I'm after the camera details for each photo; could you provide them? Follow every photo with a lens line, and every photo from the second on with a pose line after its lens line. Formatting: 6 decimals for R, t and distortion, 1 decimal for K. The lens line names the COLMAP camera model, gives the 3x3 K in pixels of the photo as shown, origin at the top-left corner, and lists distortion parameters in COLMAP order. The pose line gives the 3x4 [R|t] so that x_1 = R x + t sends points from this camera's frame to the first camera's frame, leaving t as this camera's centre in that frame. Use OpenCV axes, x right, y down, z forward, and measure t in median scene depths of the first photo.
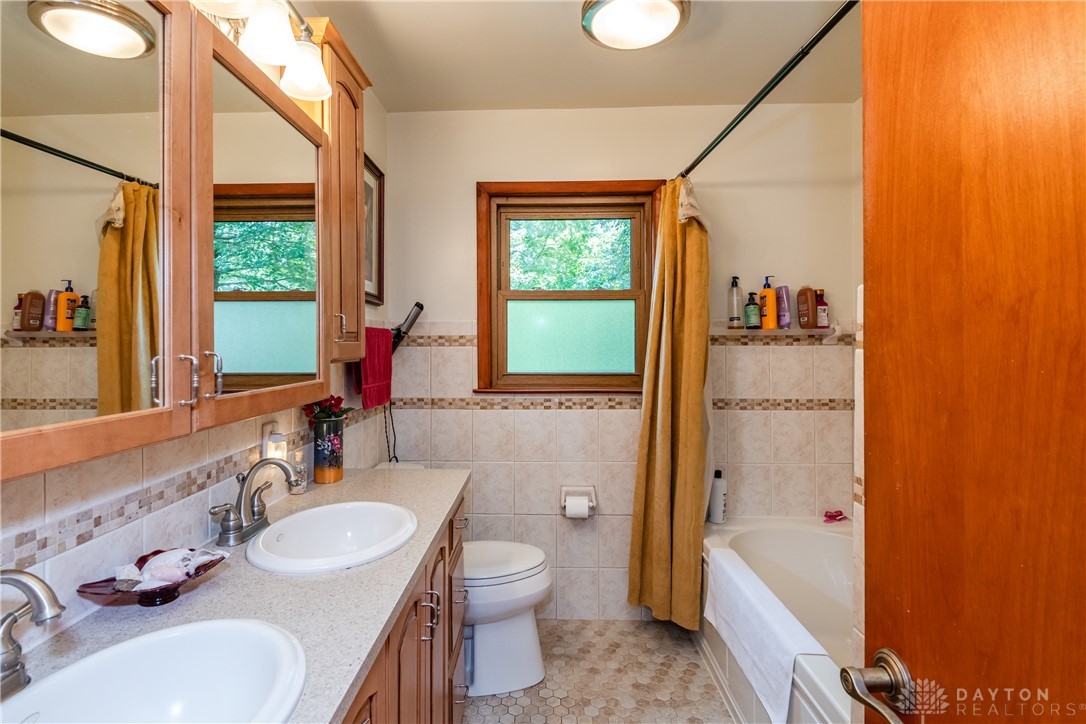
lens RADIAL K [[517.3, 0, 541.5], [0, 517.3, 347.2], [0, 0, 1]] dist [0.011745, -0.022111]
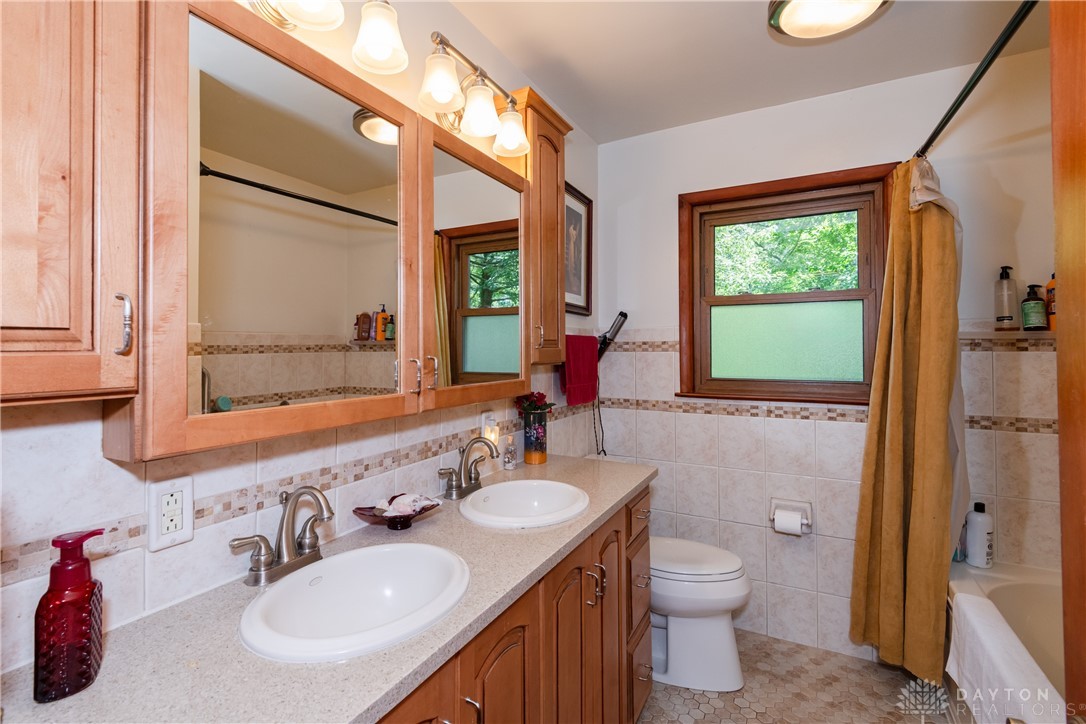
lens RADIAL K [[504.9, 0, 539.6], [0, 504.9, 346.2], [0, 0, 1]] dist [0.002230, -0.016672]
pose [[0.886864, -0.002589, -0.462024, 0.097679], [-0.002393, 0.999945, -0.010195, -0.001787], [0.462025, 0.010147, 0.886809, -0.031561]]
